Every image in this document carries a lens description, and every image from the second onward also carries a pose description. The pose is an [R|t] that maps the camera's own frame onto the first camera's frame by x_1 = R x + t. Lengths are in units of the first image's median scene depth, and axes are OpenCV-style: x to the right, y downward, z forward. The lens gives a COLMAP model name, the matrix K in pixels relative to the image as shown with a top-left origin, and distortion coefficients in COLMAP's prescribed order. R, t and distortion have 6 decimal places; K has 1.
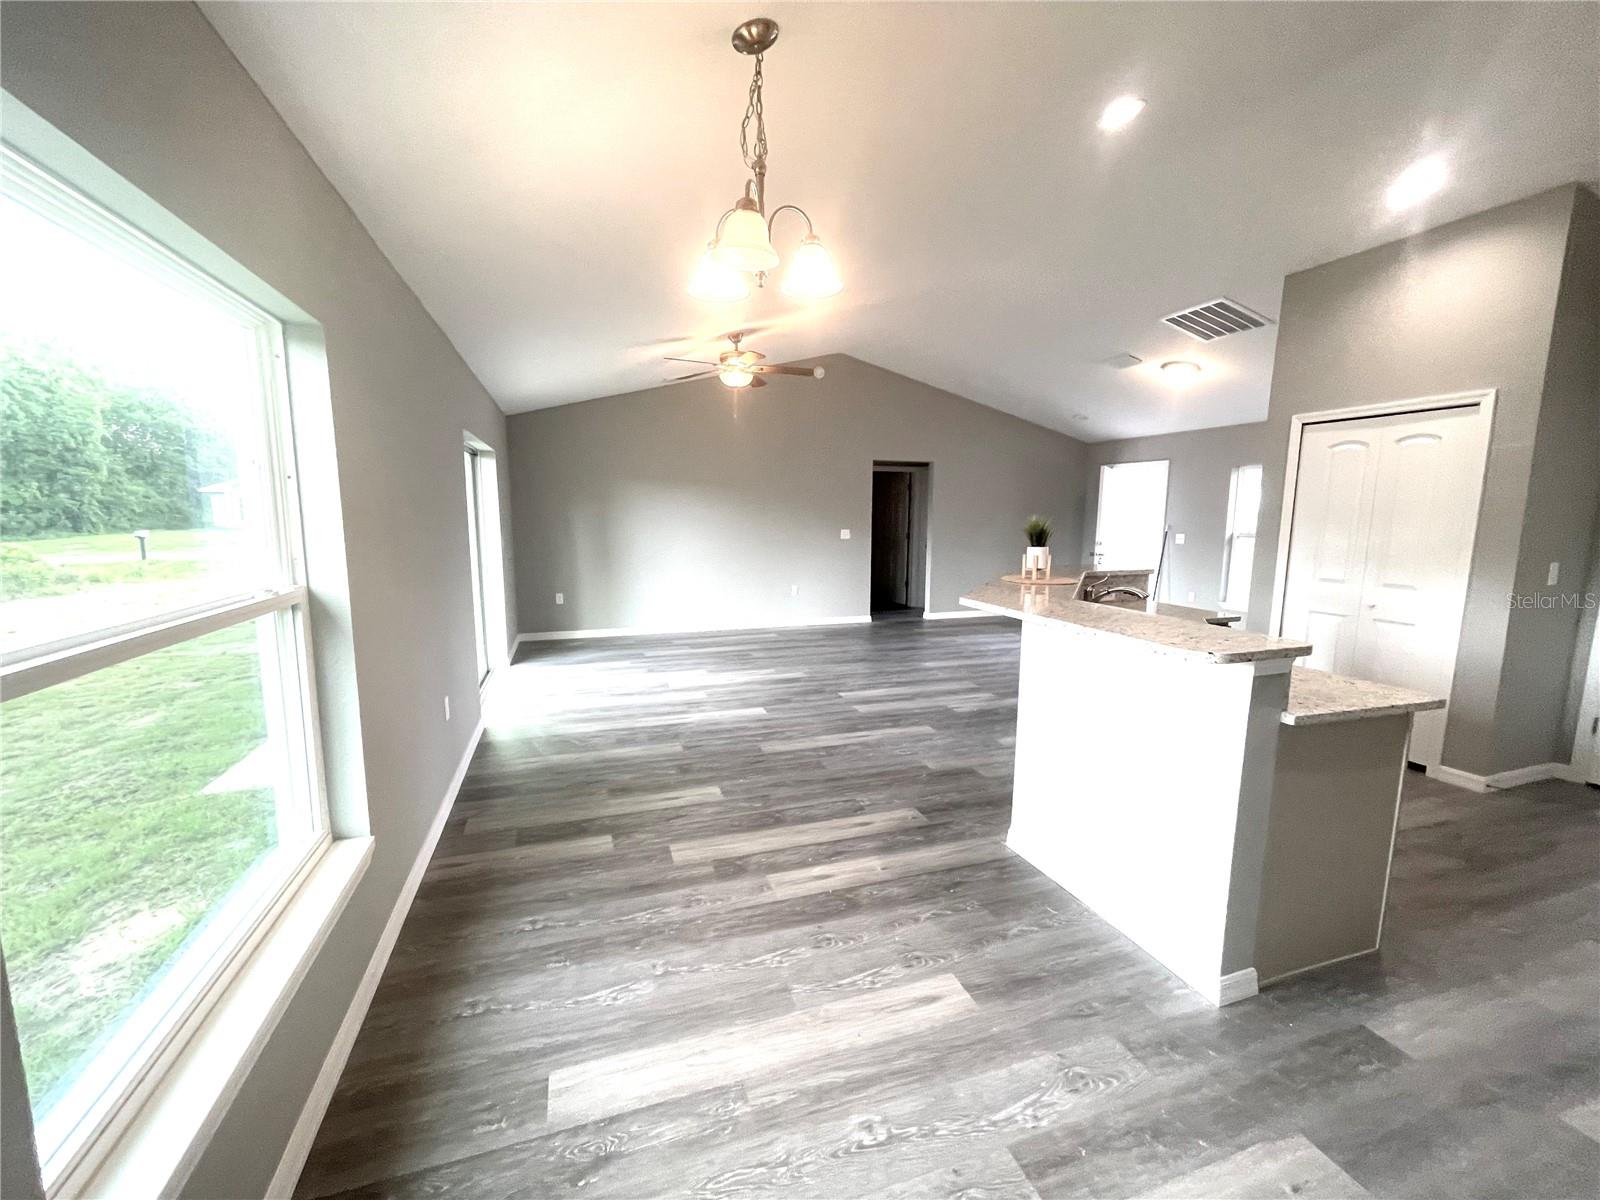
lens RADIAL K [[645.8, 0, 800.0], [0, 645.8, 600.0], [0, 0, 1]] dist [-0.000228, -0.000024]
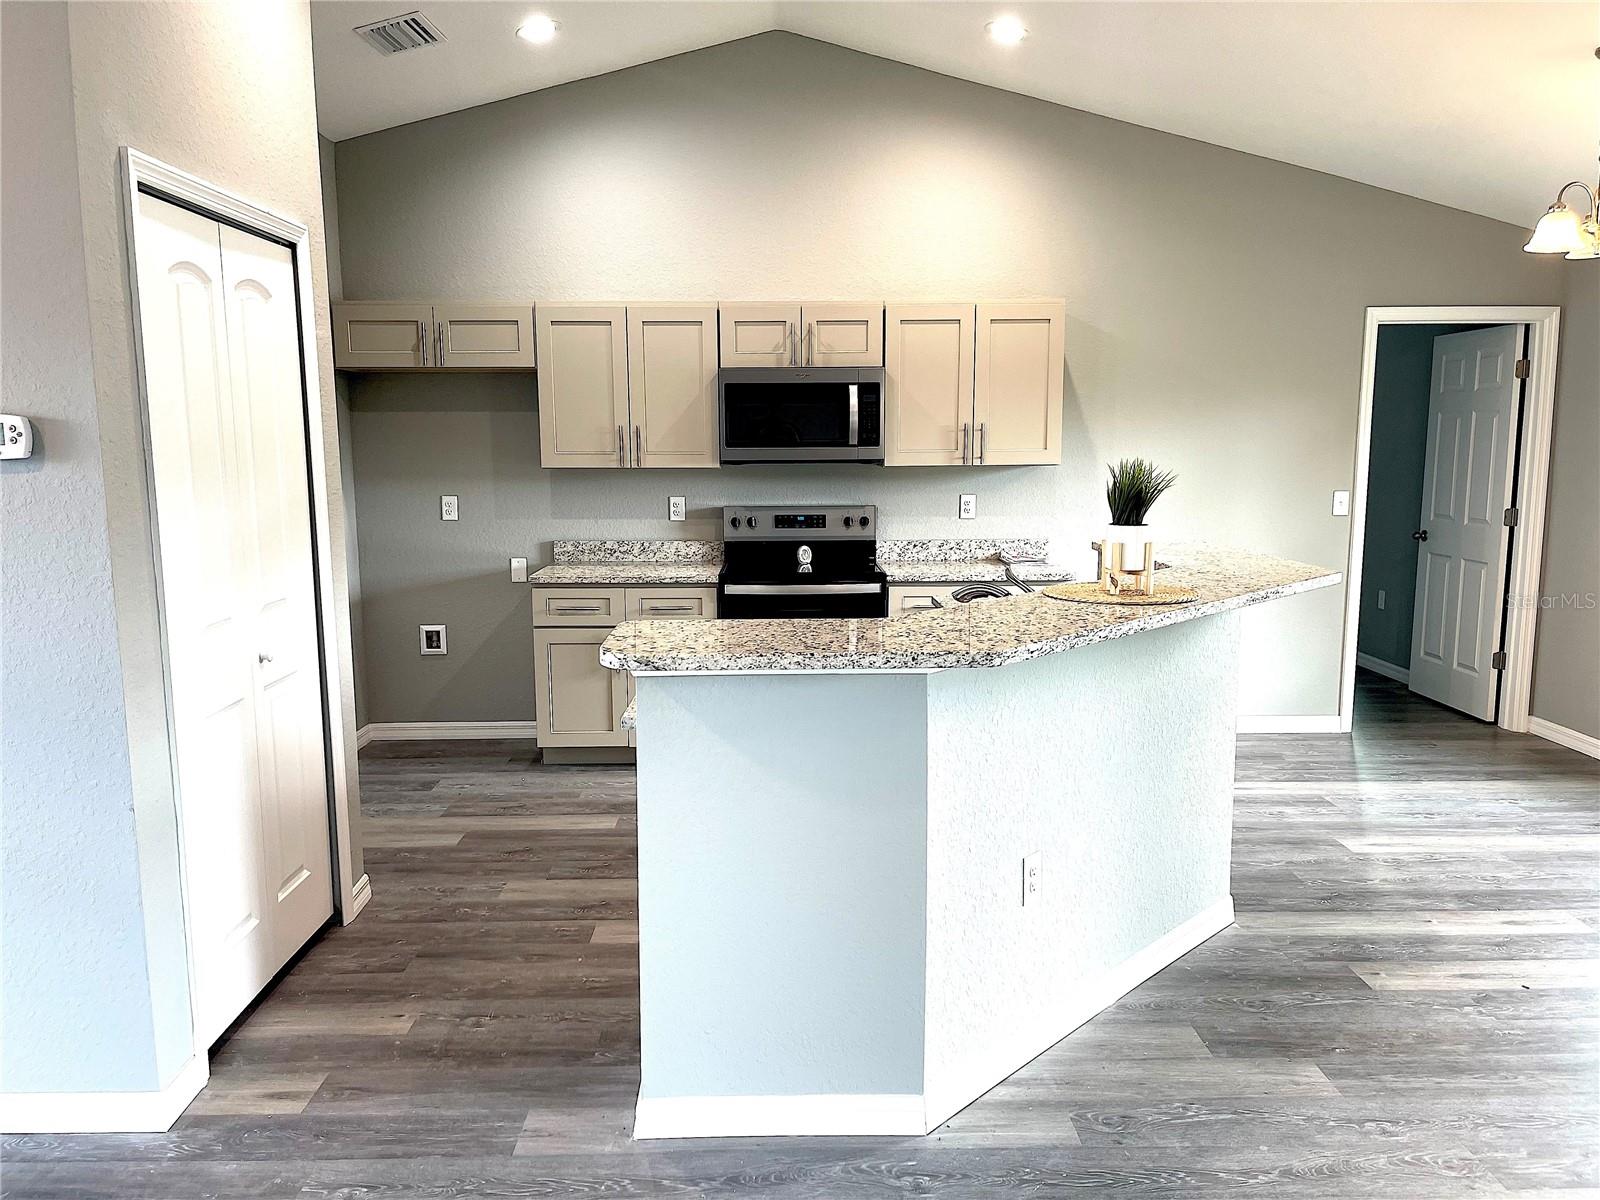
lens RADIAL K [[1202.0, 0, 800.0], [0, 1202.0, 600.0], [0, 0, 1]] dist [0.102435, -0.133765]
pose [[-0.952299, -0.048457, 0.301294, 0.404259], [0.036489, 0.962149, 0.270072, -0.348485], [-0.302976, 0.268183, -0.914485, 2.370961]]
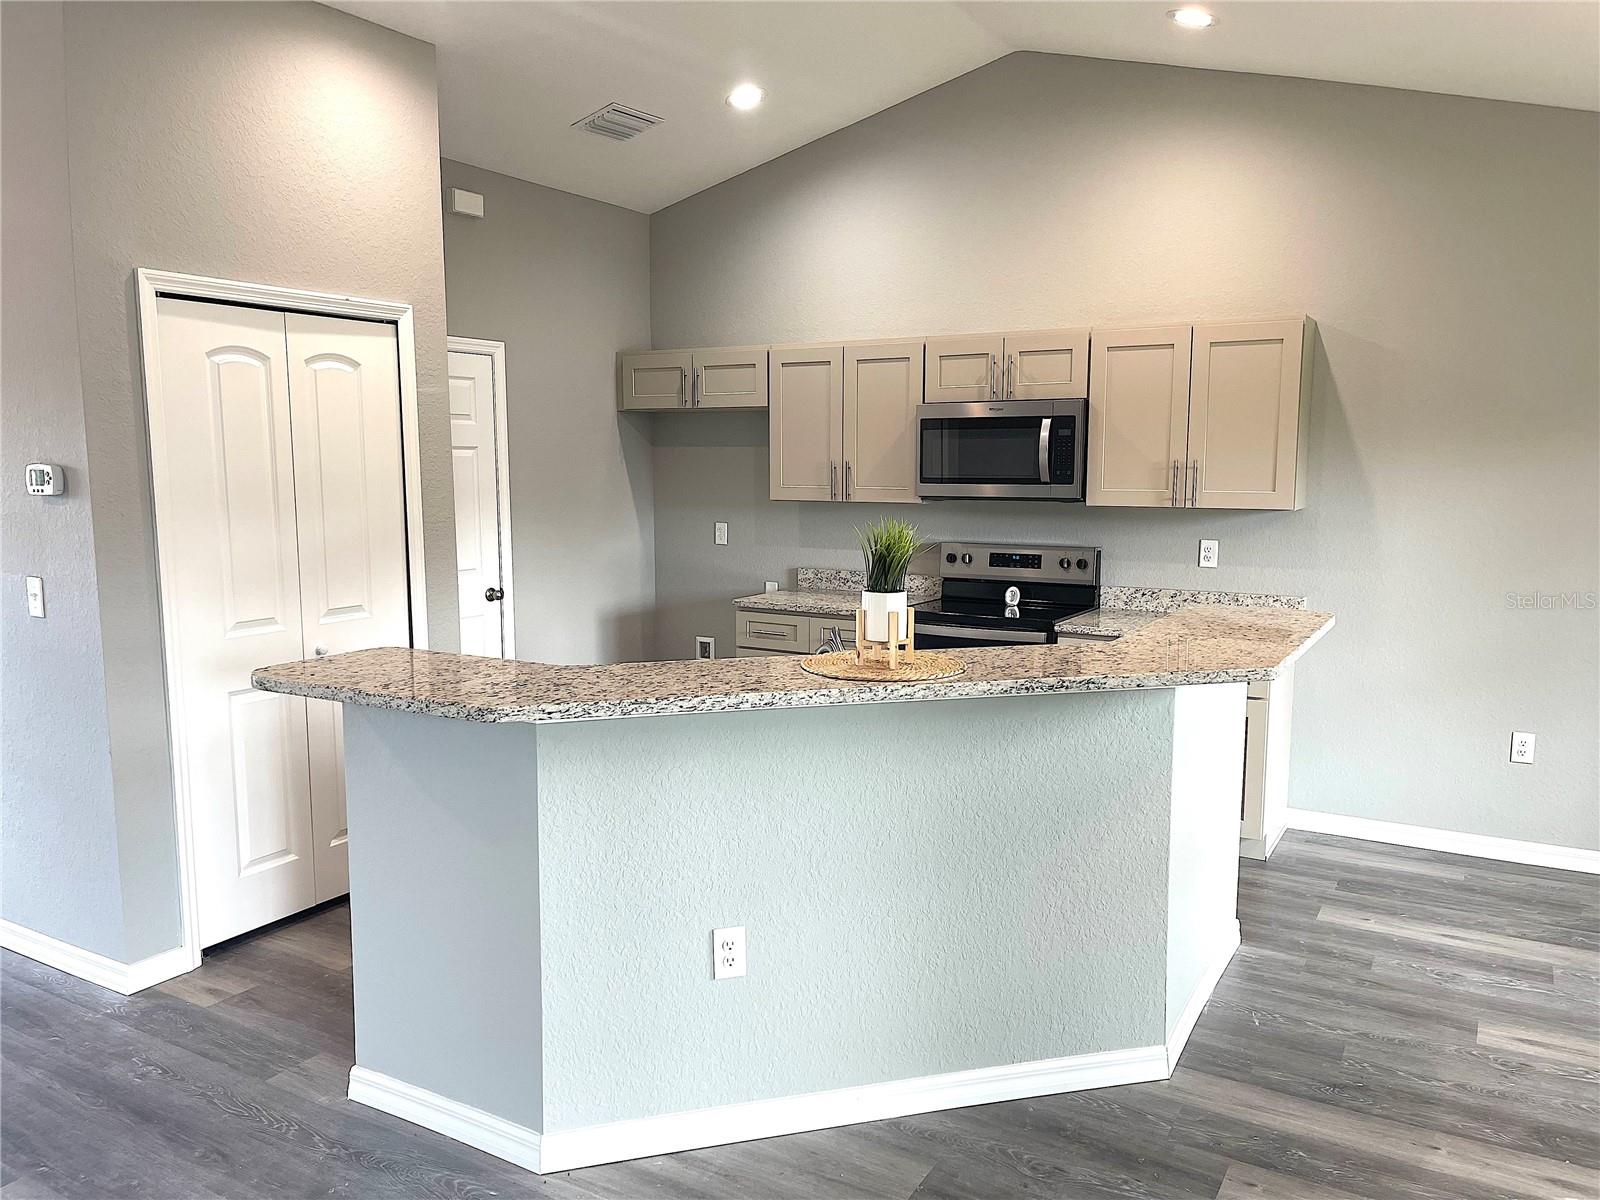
lens RADIAL K [[1202.0, 0, 800.0], [0, 1202.0, 600.0], [0, 0, 1]] dist [0.102435, -0.133765]
pose [[-0.649745, -0.103638, 0.753054, -0.256463], [0.099319, 0.970596, 0.219271, -0.323221], [-0.753636, 0.217263, -0.620346, 1.922490]]
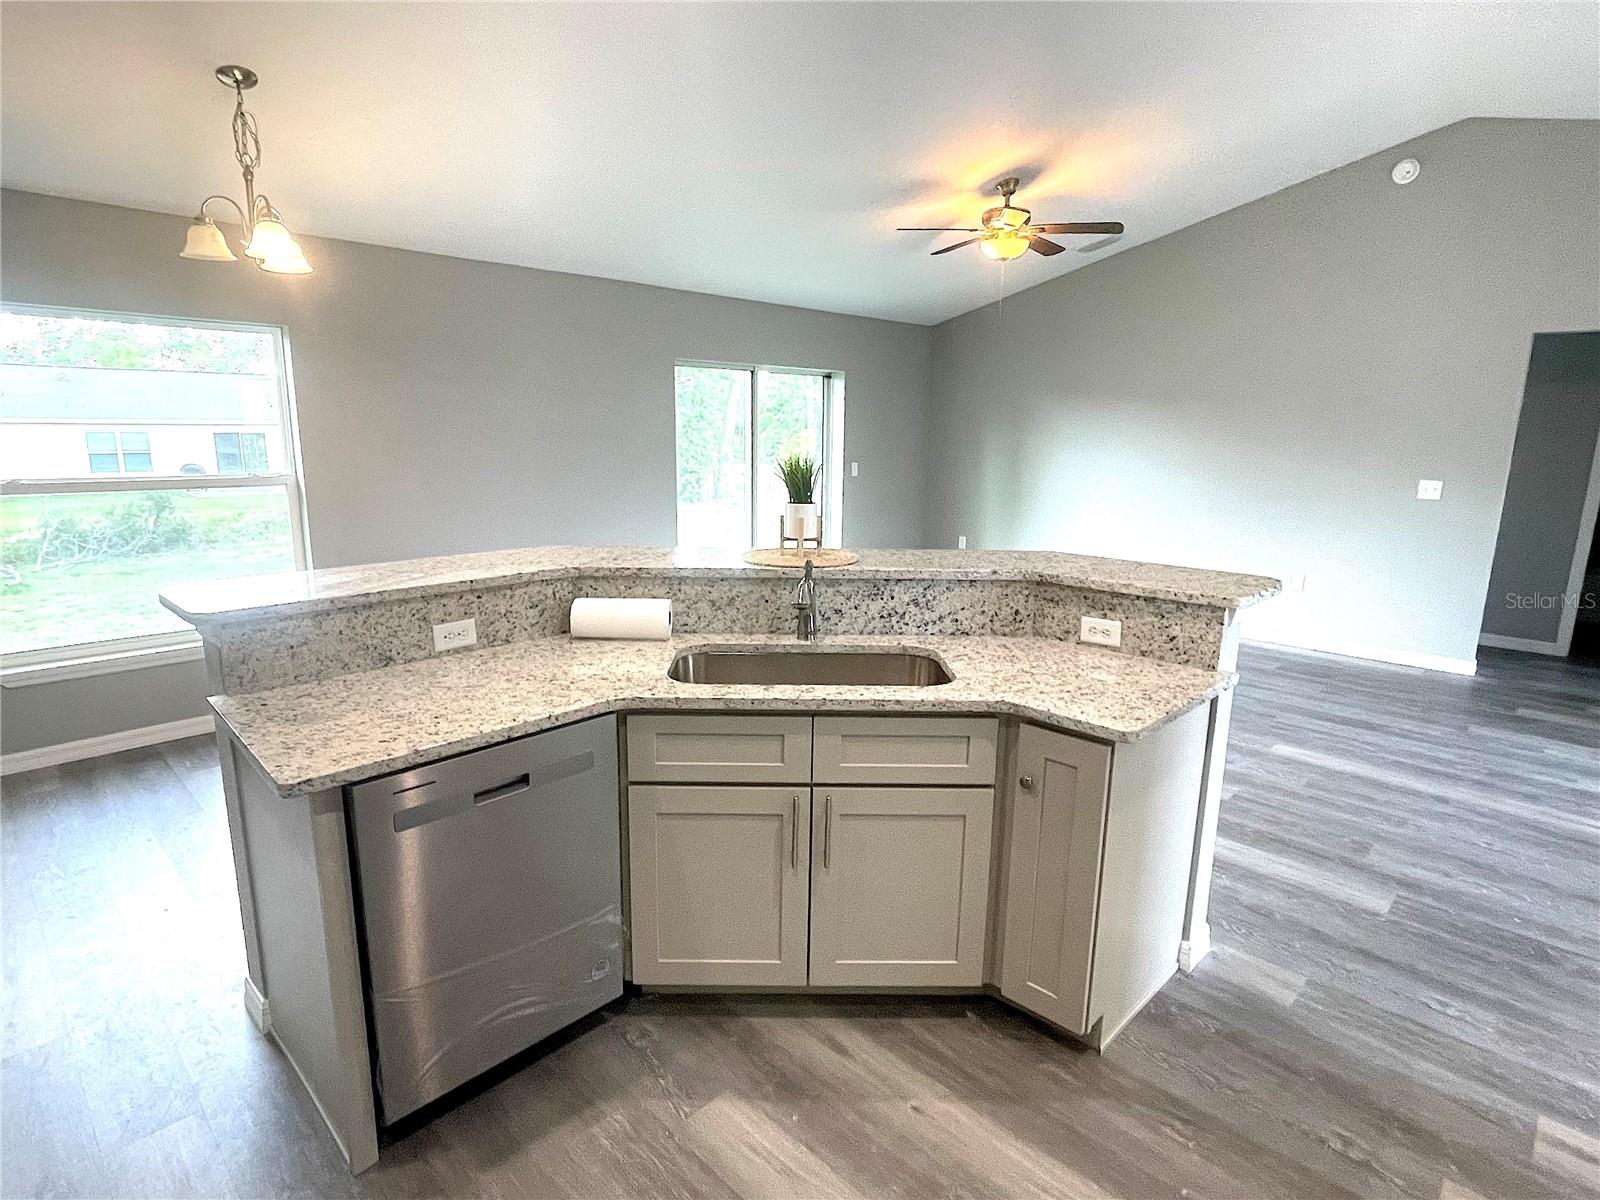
lens RADIAL K [[855.6, 0, 800.0], [0, 855.6, 600.0], [0, 0, 1]] dist [-0.005916, -0.001620]
pose [[0.453354, 0.173475, -0.874286, 1.338073], [-0.132978, 0.983064, 0.126103, -0.106969], [0.881355, 0.059092, 0.468744, 0.801255]]
